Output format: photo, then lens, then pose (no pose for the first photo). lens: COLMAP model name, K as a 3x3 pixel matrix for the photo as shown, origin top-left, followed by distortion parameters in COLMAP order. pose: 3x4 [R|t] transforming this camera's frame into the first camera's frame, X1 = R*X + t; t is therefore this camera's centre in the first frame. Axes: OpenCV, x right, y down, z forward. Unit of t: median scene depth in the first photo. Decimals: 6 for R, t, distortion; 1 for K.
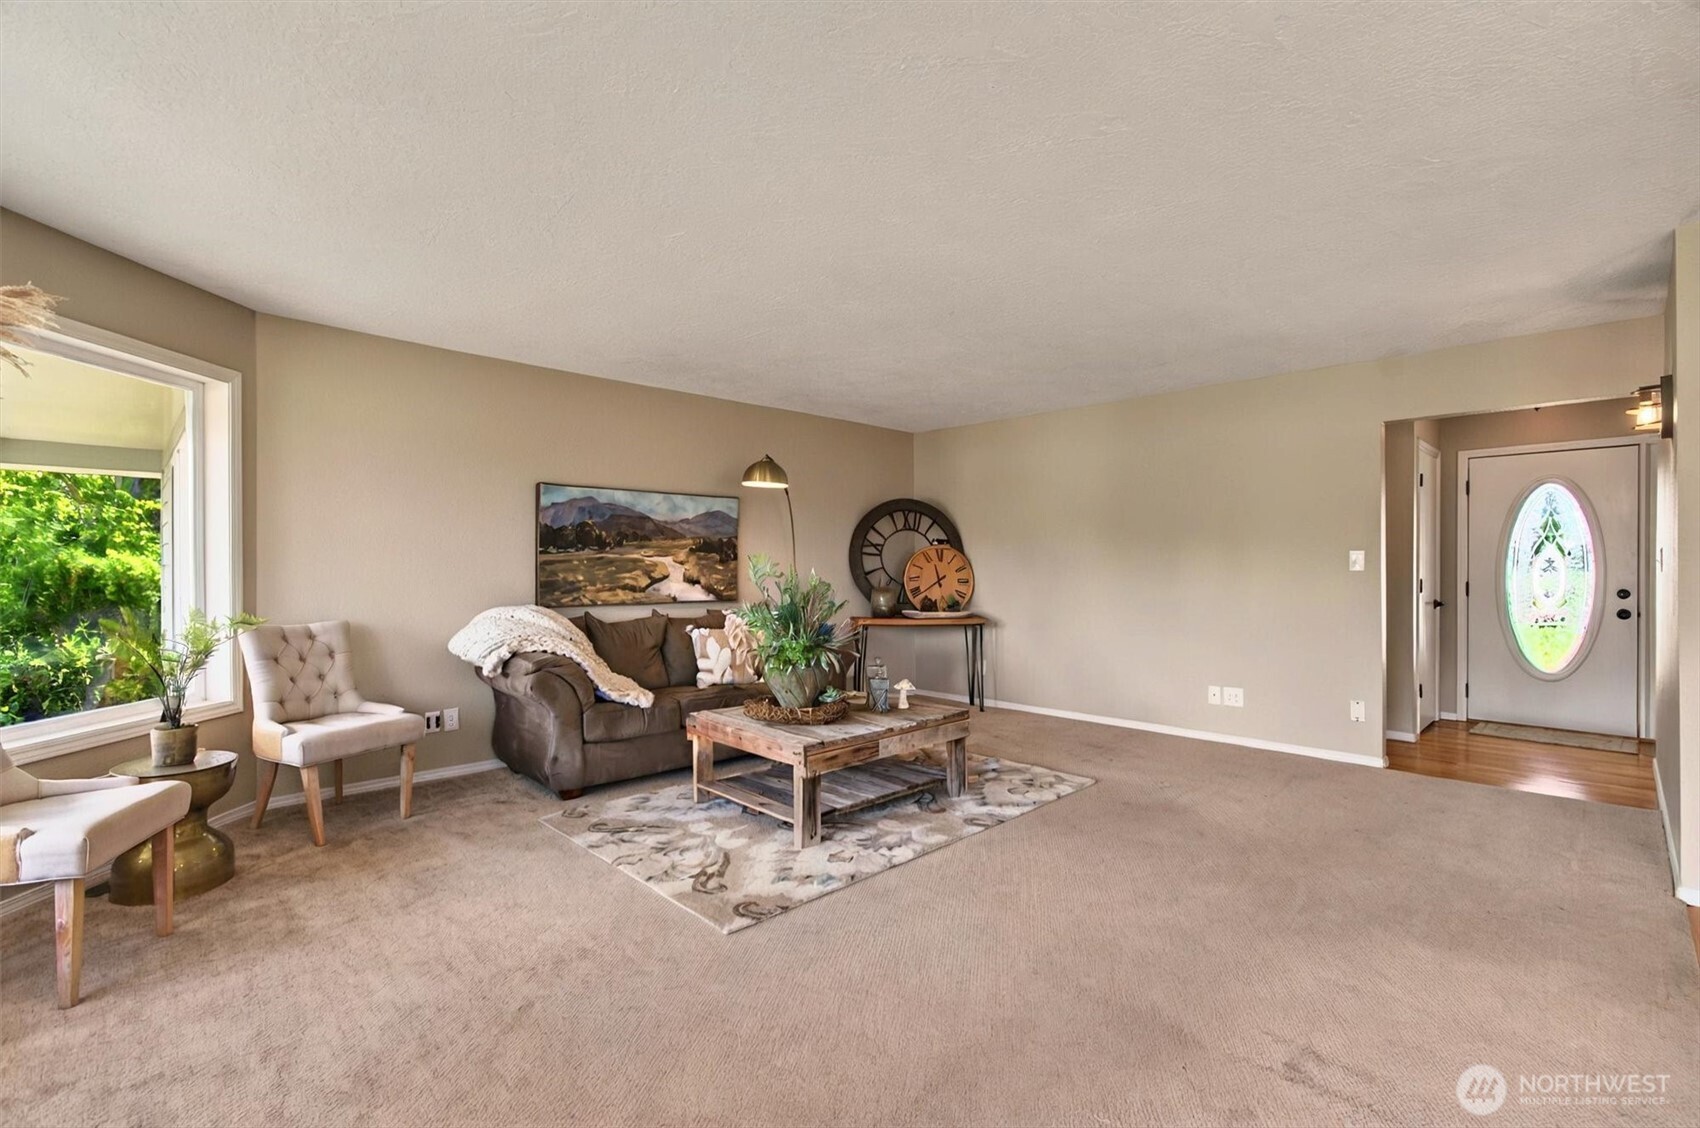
lens RADIAL K [[759.4, 0, 850.1], [0, 759.4, 564.4], [0, 0, 1]] dist [-0.004626, -0.000159]
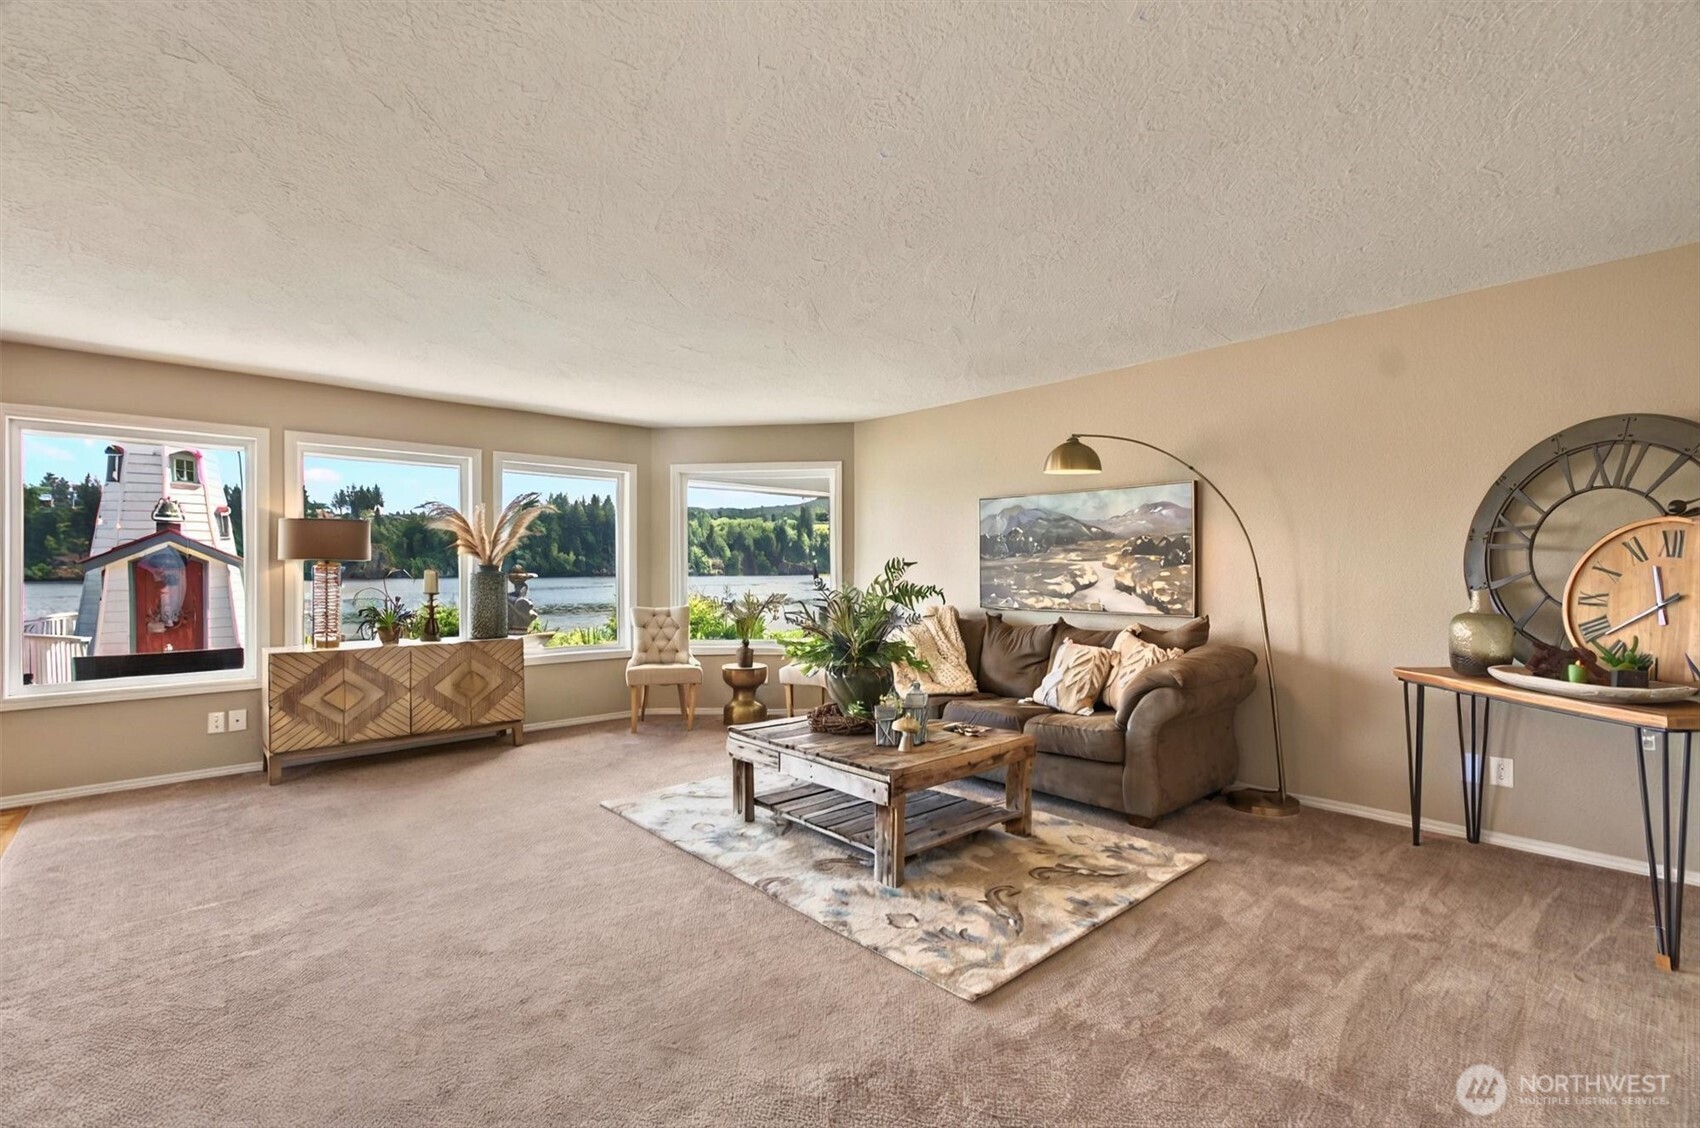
lens RADIAL K [[756.6, 0, 833.2], [0, 756.6, 562.8], [0, 0, 1]] dist [0.013052, 0.000529]
pose [[-0.048841, -0.009841, -0.998758, 0.707993], [0.005295, 0.999935, -0.010111, -0.000709], [0.998793, -0.005783, -0.048786, 0.788073]]
